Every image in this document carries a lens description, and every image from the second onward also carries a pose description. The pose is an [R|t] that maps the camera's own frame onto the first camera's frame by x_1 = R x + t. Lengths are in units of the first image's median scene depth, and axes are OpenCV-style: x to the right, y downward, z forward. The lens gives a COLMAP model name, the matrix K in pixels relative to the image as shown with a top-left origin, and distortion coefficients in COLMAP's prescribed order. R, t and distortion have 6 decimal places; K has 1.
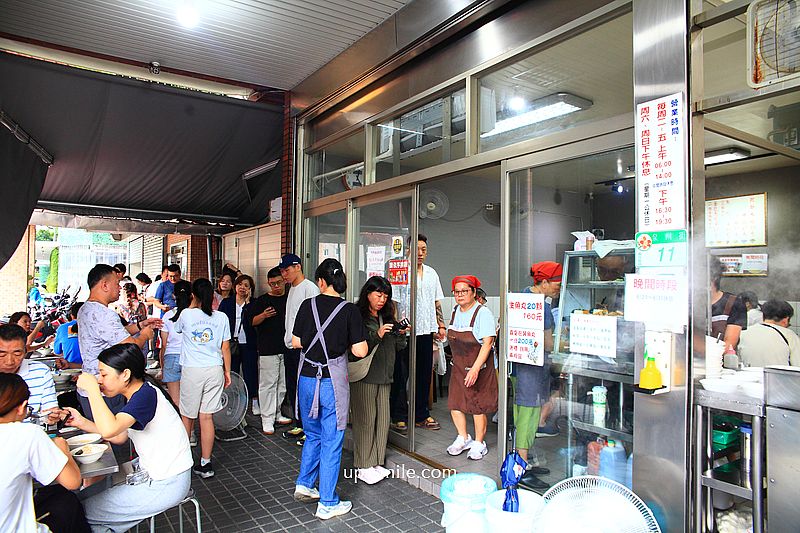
lens RADIAL K [[562.9, 0, 400.0], [0, 562.9, 266.5], [0, 0, 1]] dist [-0.038640, 0.008028]
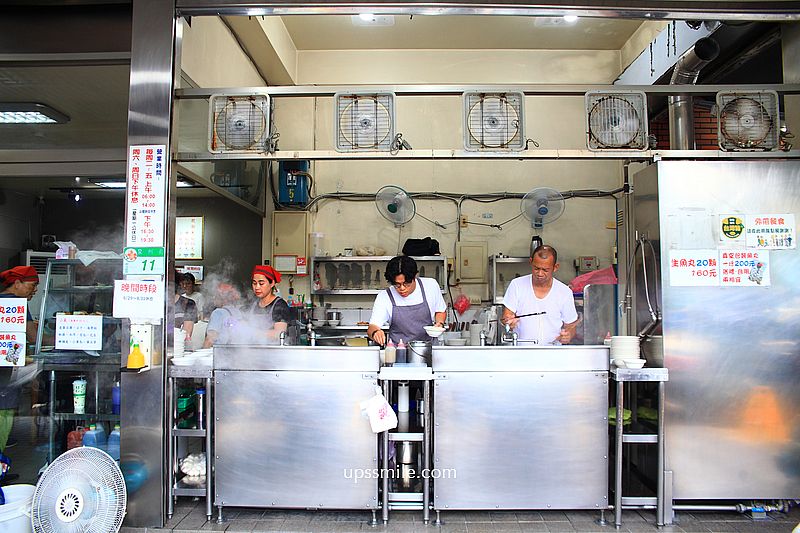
lens RADIAL K [[602.1, 0, 400.0], [0, 602.1, 266.5], [0, 0, 1]] dist [-0.061528, 0.006599]
pose [[0.603367, 0.032479, 0.796802, -0.270577], [-0.020332, 0.999472, -0.025343, 0.004459], [-0.797205, -0.000909, 0.603709, -0.302614]]
